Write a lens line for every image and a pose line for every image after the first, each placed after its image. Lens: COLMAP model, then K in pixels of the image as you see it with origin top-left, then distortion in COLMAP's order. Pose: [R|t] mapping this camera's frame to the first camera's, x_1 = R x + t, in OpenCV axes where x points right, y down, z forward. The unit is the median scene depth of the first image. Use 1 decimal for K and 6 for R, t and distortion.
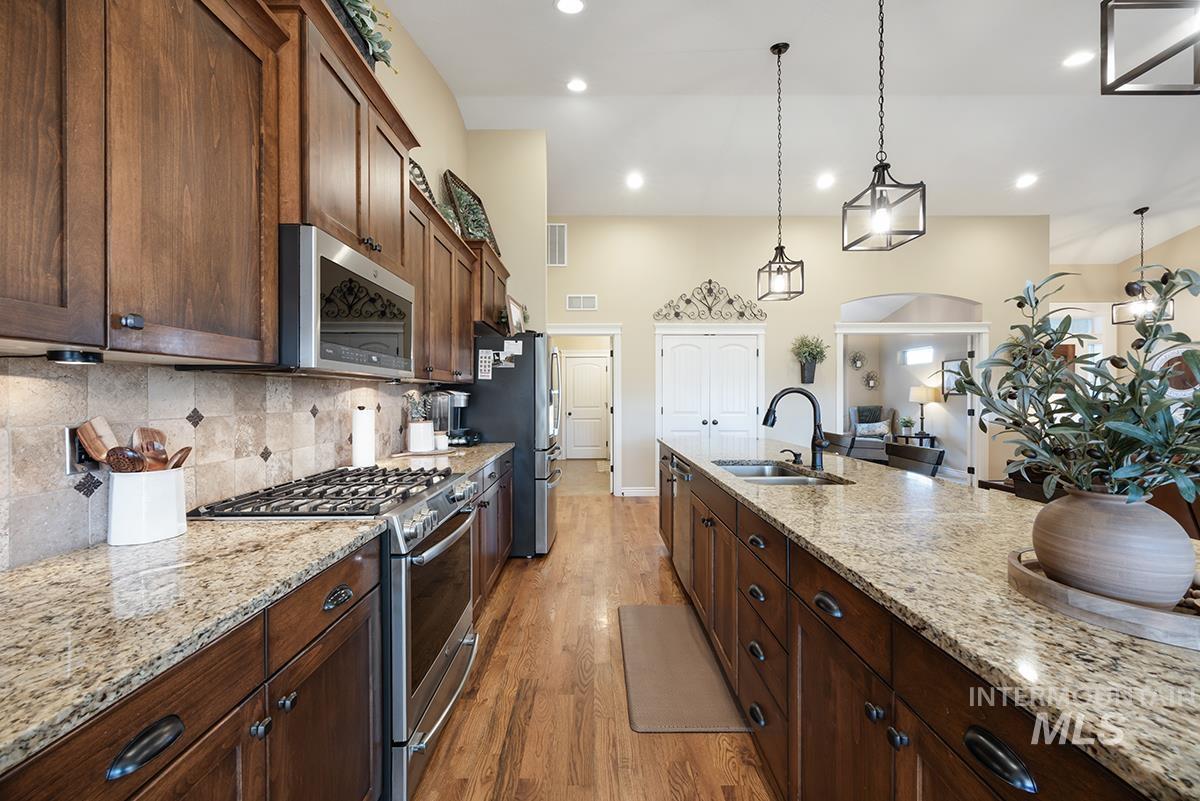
lens RADIAL K [[456.7, 0, 594.4], [0, 456.7, 398.7], [0, 0, 1]] dist [-0.000171, 0.000269]
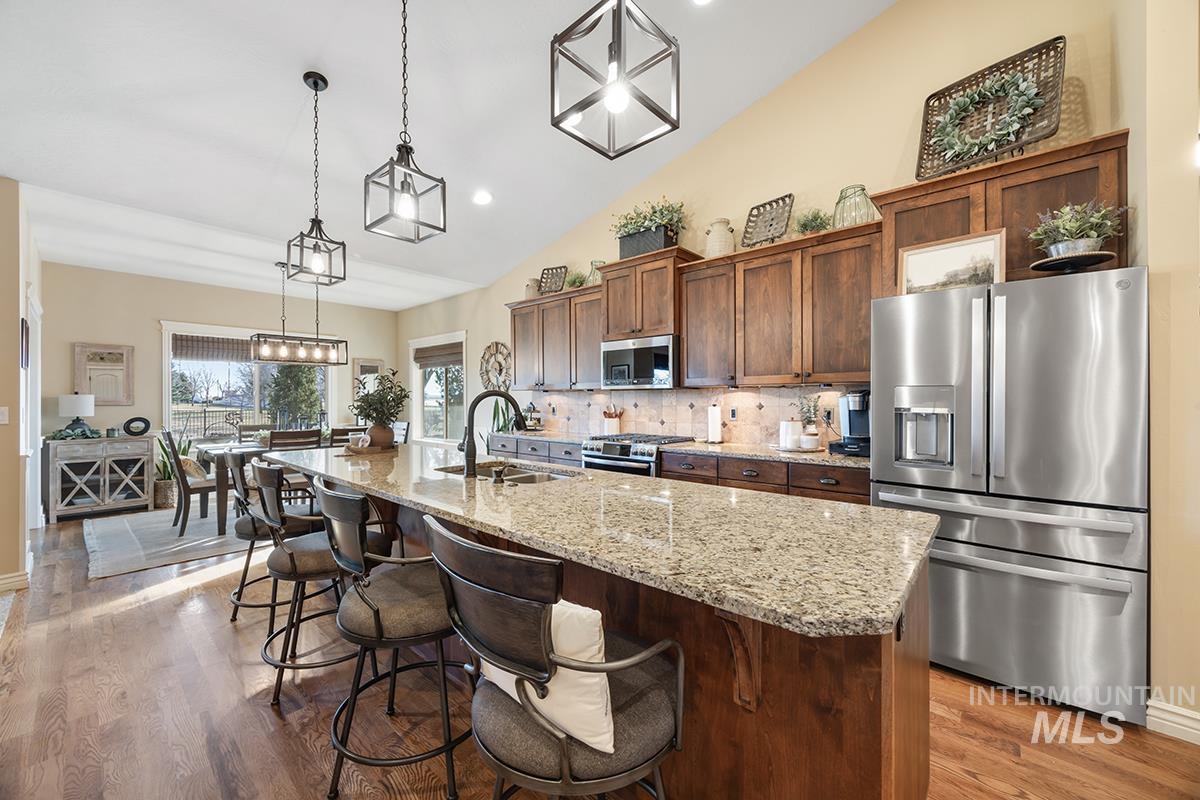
lens RADIAL K [[456.7, 0, 600.7], [0, 456.7, 400.2], [0, 0, 1]] dist [-0.000171, 0.000269]
pose [[-0.659506, 0.006890, -0.751668, 0.766699], [0.001308, 0.999967, 0.008018, -0.009148], [0.751698, 0.004304, -0.659493, 1.374713]]
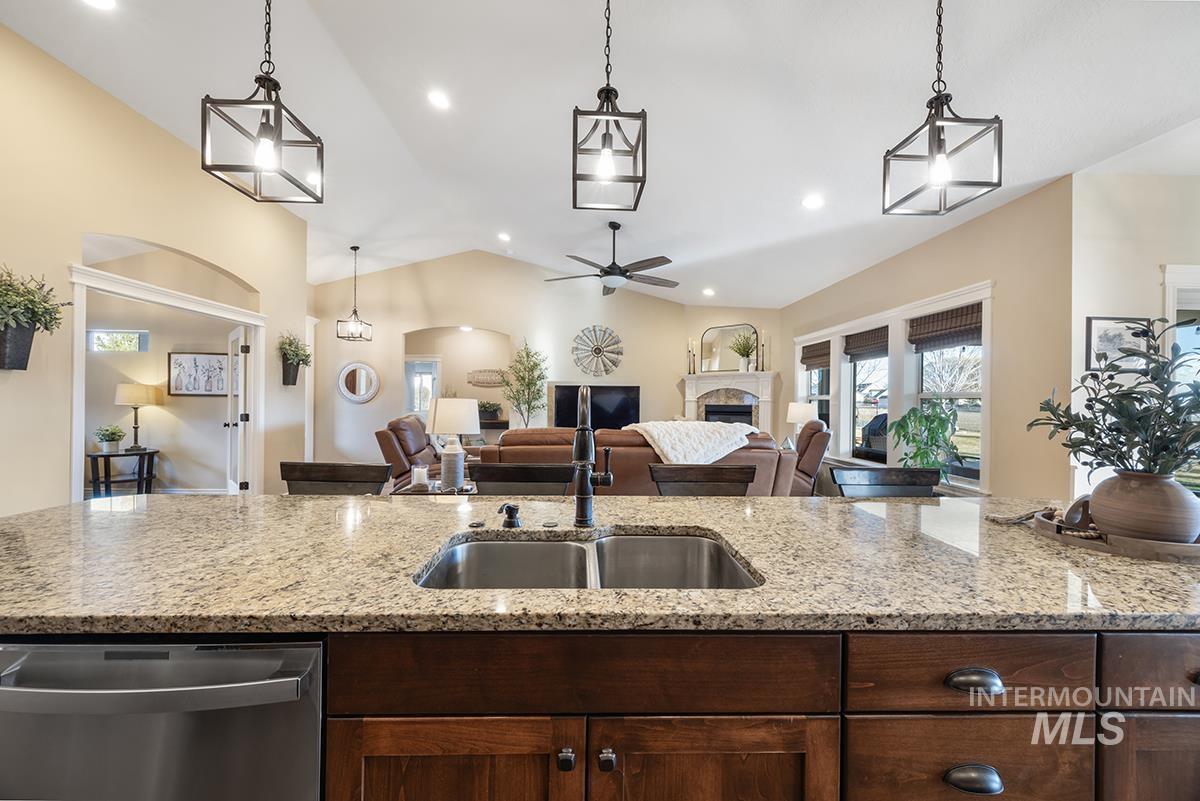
lens RADIAL K [[456.7, 0, 596.9], [0, 456.7, 402.7], [0, 0, 1]] dist [-0.000171, 0.000269]
pose [[-0.031465, -0.000044, 0.999505, -0.080410], [-0.006407, 0.999979, -0.000158, -0.003334], [-0.999484, -0.006409, -0.031465, 0.746290]]
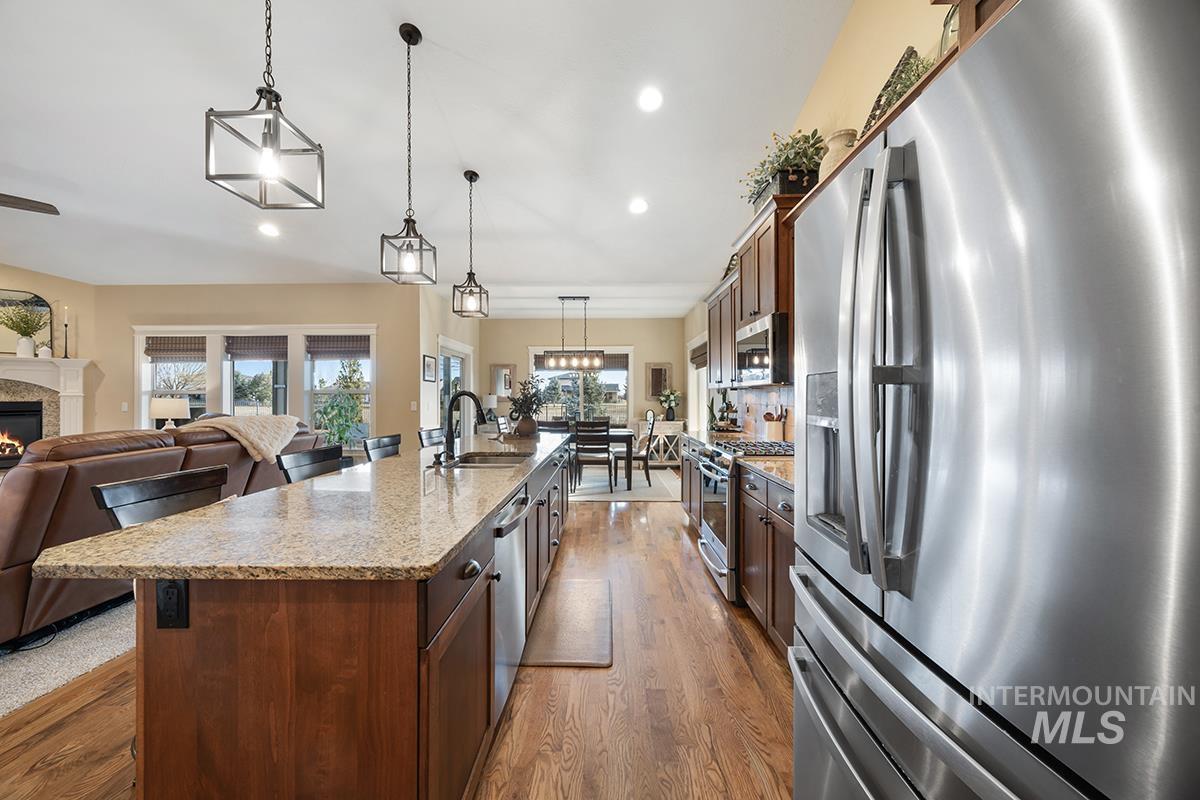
lens RADIAL K [[456.7, 0, 598.7], [0, 456.7, 398.5], [0, 0, 1]] dist [-0.000171, 0.000269]
pose [[-0.999729, 0.004117, 0.022925, 0.048663], [0.004232, 0.999979, 0.004950, -0.007225], [-0.022904, 0.005046, -0.999725, 1.647869]]
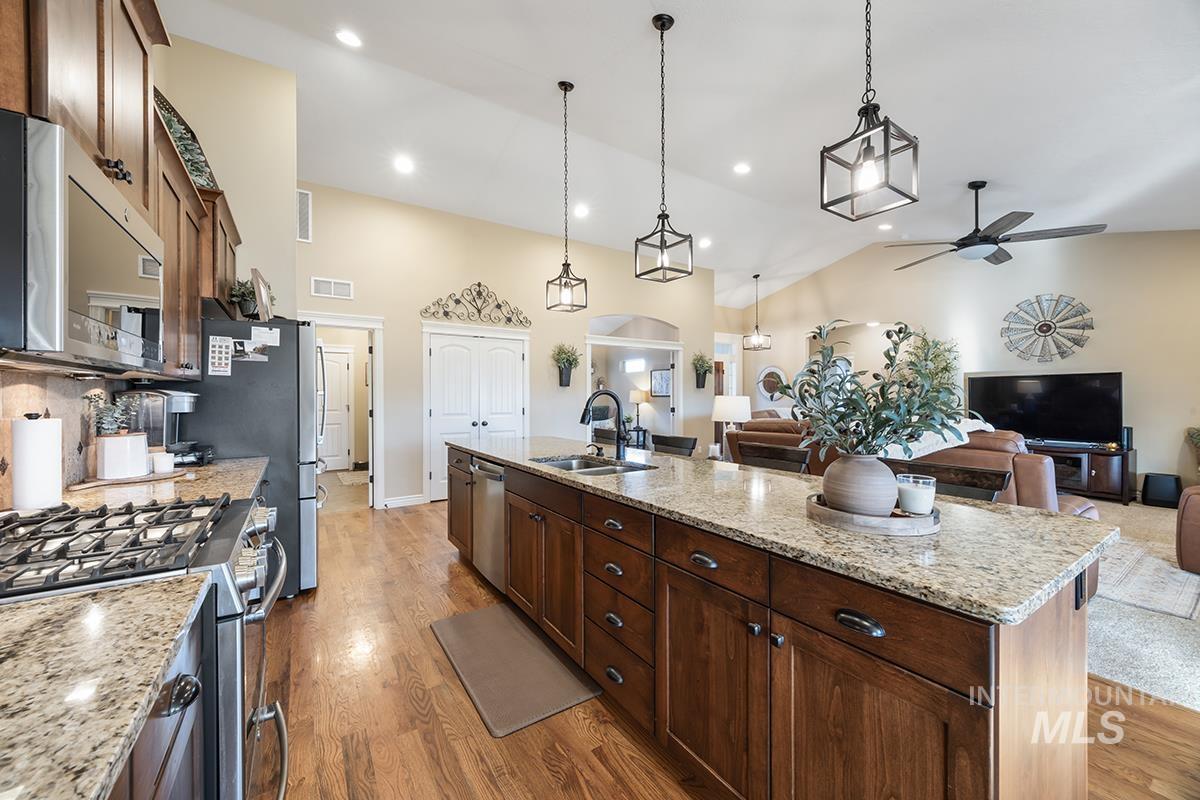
lens RADIAL K [[456.7, 0, 595.7], [0, 456.7, 398.3], [0, 0, 1]] dist [-0.000171, 0.000269]
pose [[0.838455, -0.001053, 0.544970, -0.156360], [0.003750, 0.999986, -0.003838, 0.000485], [-0.544958, 0.005262, 0.838447, 0.032927]]
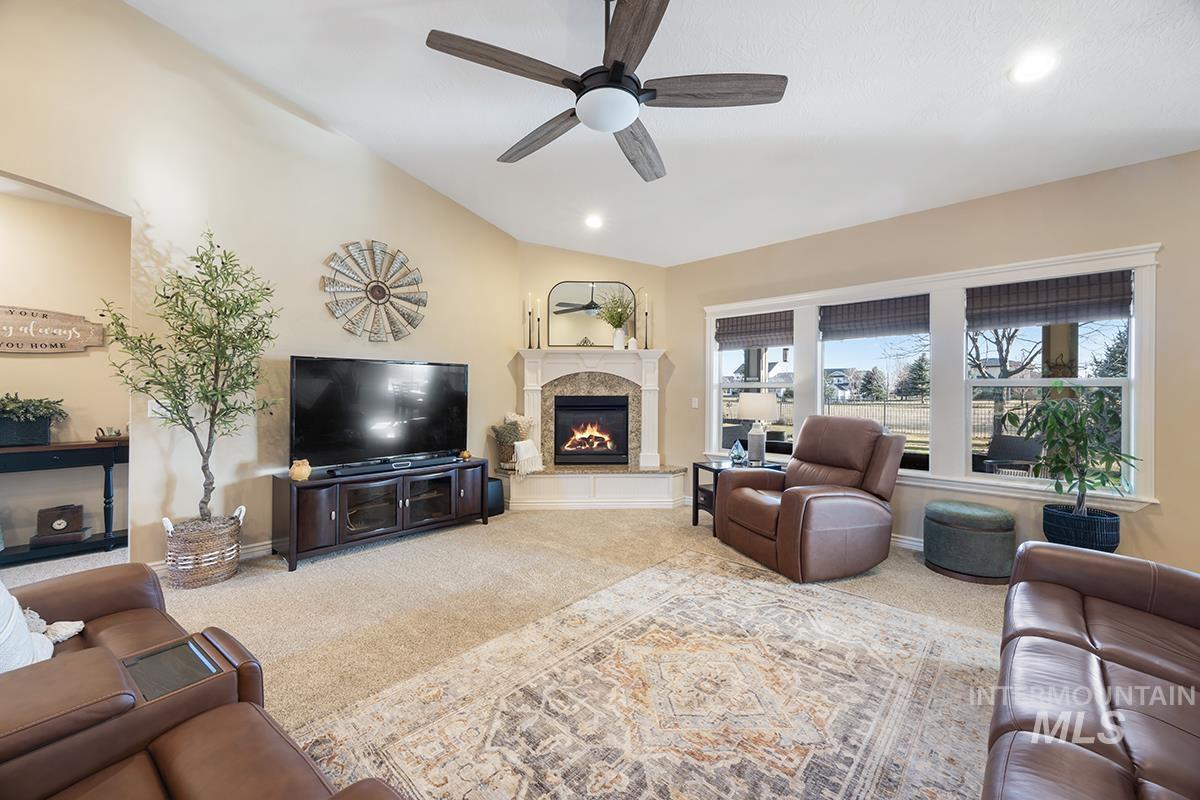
lens RADIAL K [[456.7, 0, 594.9], [0, 456.7, 393.1], [0, 0, 1]] dist [-0.000171, 0.000269]
pose [[-0.726332, -0.001403, 0.687342, 1.241578], [0.002609, 0.999985, 0.004798, -0.015082], [-0.687339, 0.005279, -0.726318, 1.216213]]
